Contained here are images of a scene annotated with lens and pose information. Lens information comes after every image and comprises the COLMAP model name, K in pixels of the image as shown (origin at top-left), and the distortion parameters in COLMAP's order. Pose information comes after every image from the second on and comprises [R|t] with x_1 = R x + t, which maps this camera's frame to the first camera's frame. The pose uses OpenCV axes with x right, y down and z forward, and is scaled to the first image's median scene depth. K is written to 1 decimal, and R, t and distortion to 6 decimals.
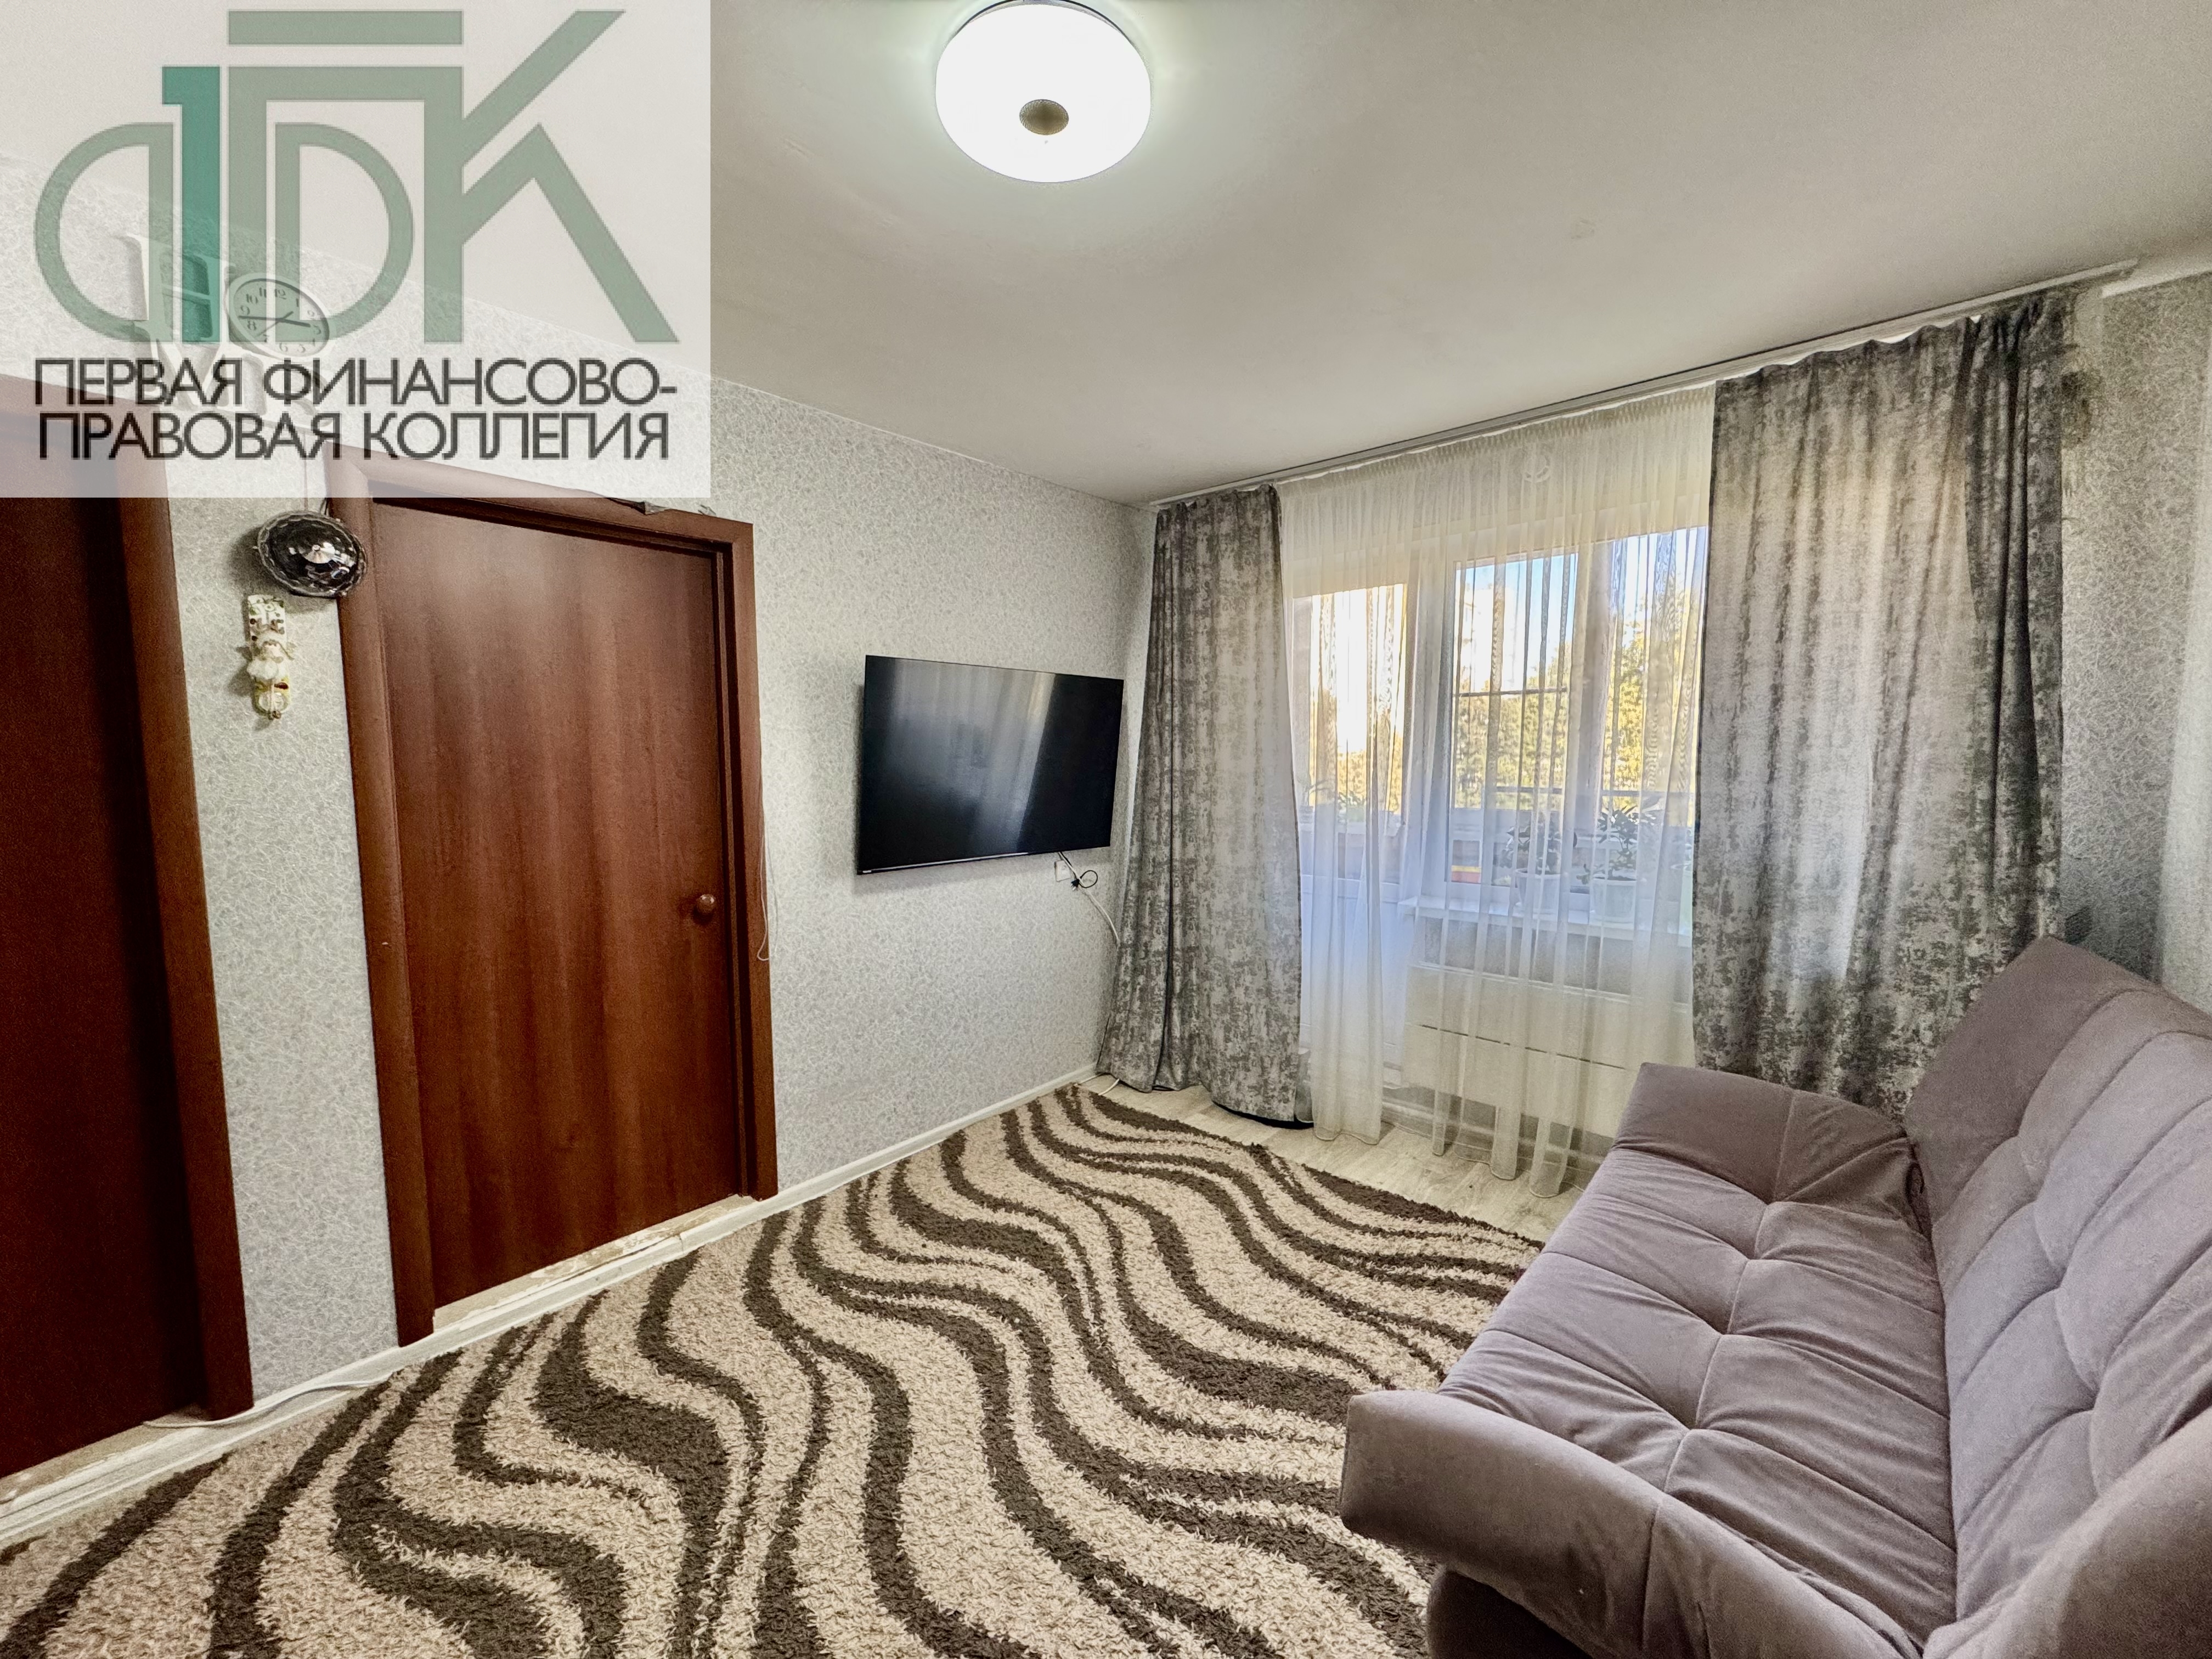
lens RADIAL K [[878.9, 0, 1104.2], [0, 878.9, 831.4], [0, 0, 1]] dist [-0.002516, 0.000530]
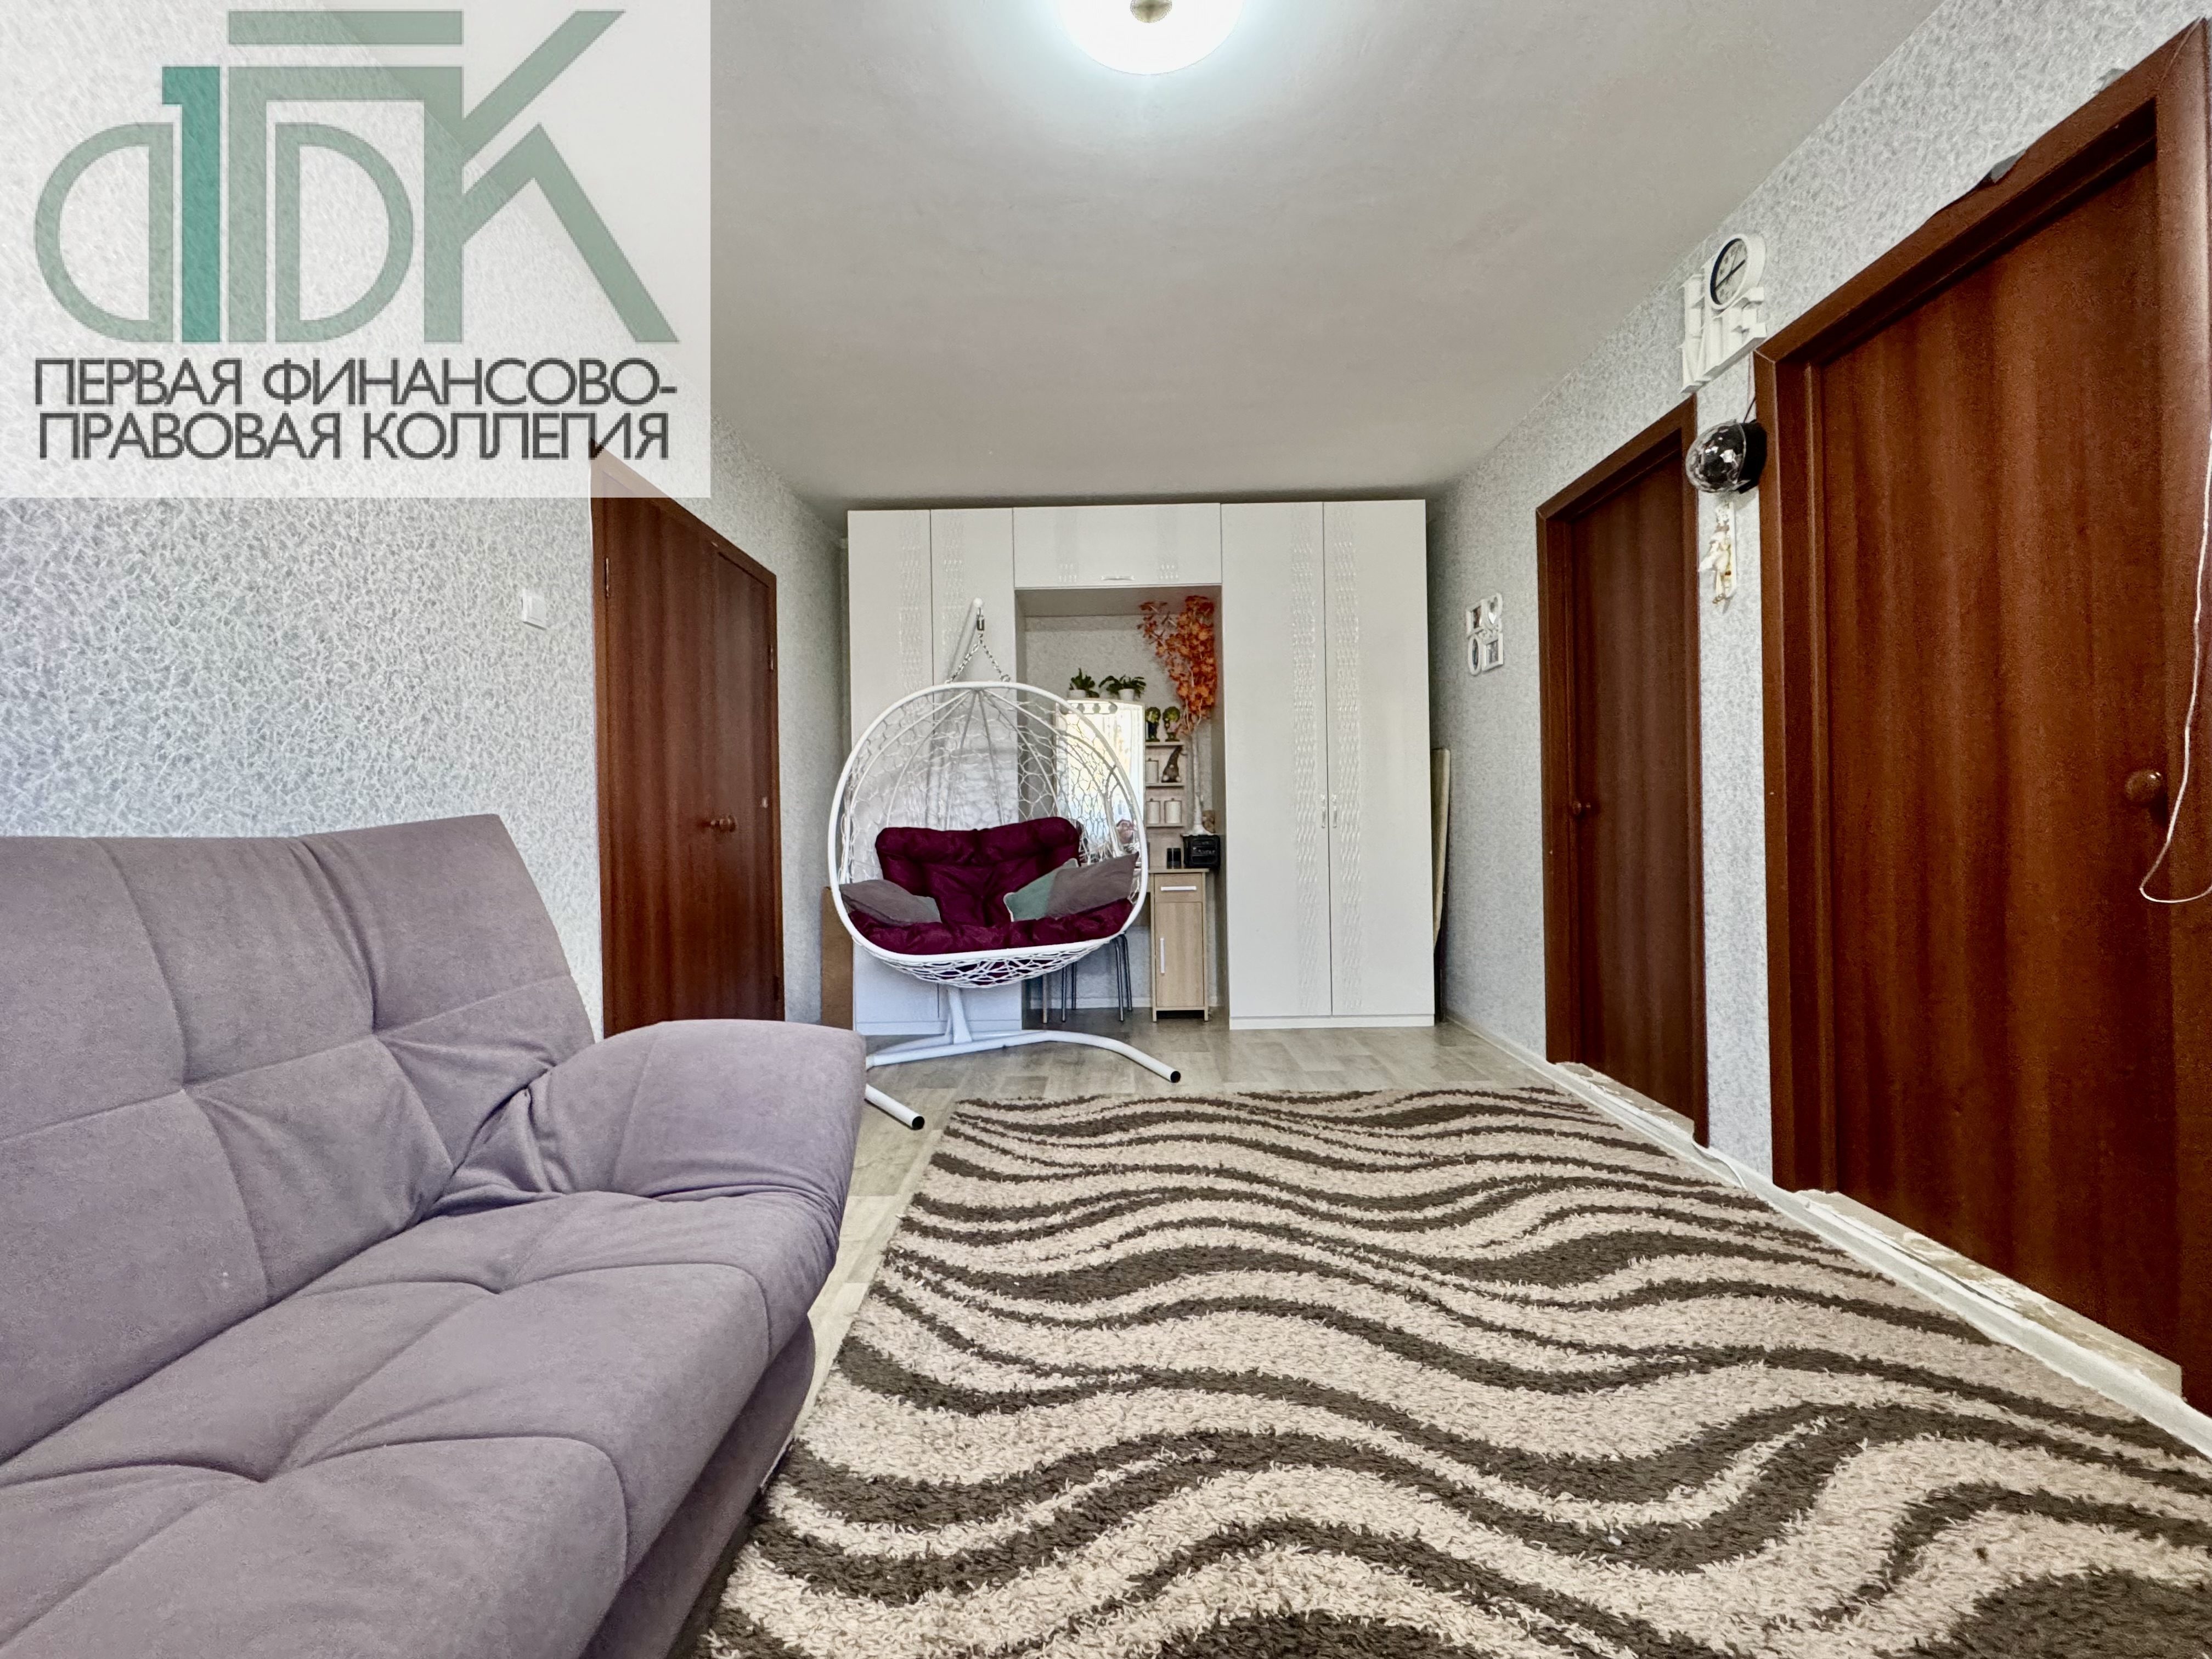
lens RADIAL K [[937.1, 0, 1106.0], [0, 937.1, 829.5], [0, 0, 1]] dist [-0.002480, -0.000085]
pose [[-0.751877, 0.021004, -0.658968, 0.454334], [-0.036886, 0.996587, 0.073852, 0.098395], [0.658270, 0.079834, -0.748536, 1.105634]]
